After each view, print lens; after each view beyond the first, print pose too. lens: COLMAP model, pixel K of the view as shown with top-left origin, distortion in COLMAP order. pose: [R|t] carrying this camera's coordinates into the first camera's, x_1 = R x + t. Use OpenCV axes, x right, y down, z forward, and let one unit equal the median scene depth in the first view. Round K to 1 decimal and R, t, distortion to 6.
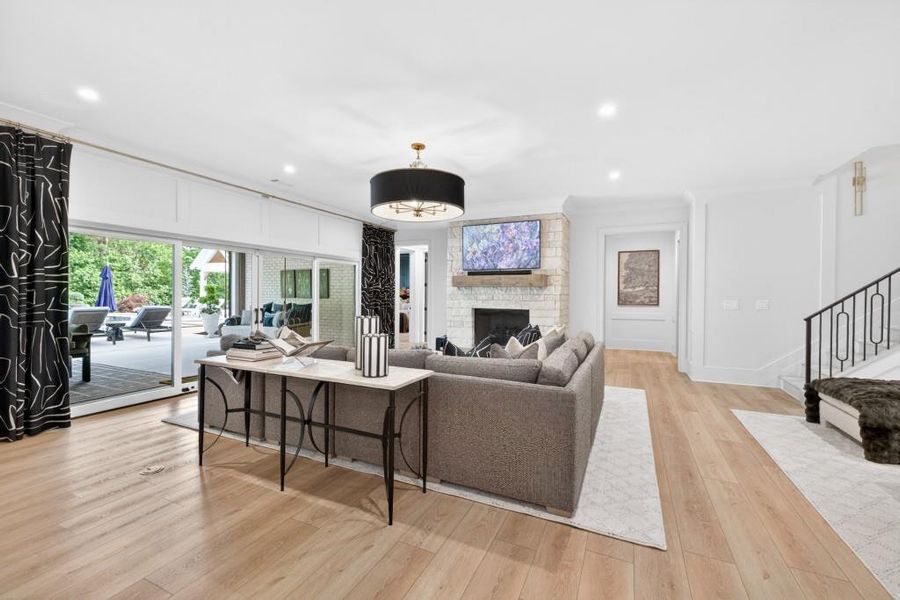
lens RADIAL K [[382.0, 0, 465.9], [0, 382.0, 298.7], [0, 0, 1]] dist [0.005506, -0.001977]
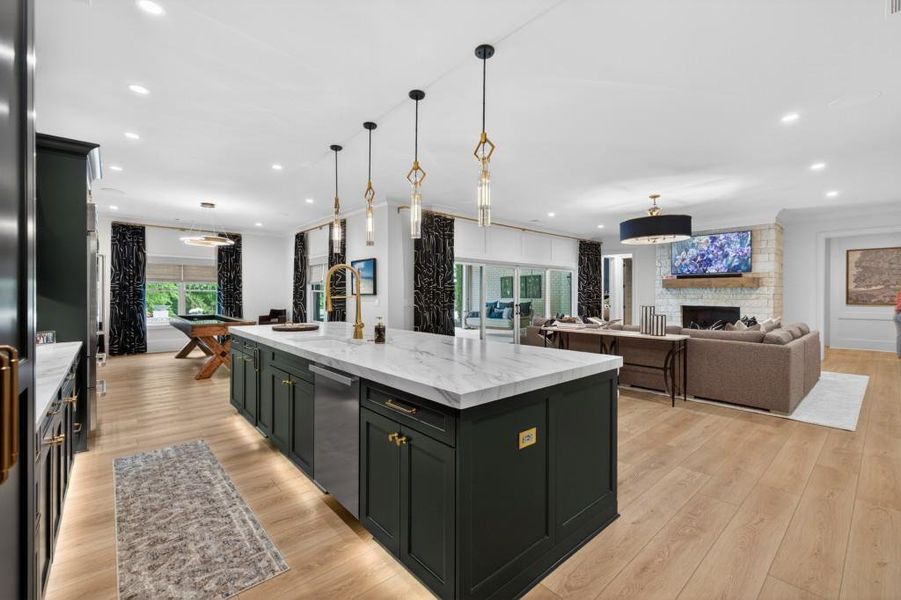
lens RADIAL K [[378.6, 0, 451.2], [0, 378.6, 296.0], [0, 0, 1]] dist [0.006315, -0.001632]
pose [[0.899470, -0.004019, -0.436964, -0.118265], [0.000306, 0.999963, -0.008569, 0.004596], [0.436983, 0.007574, 0.899438, -0.423901]]
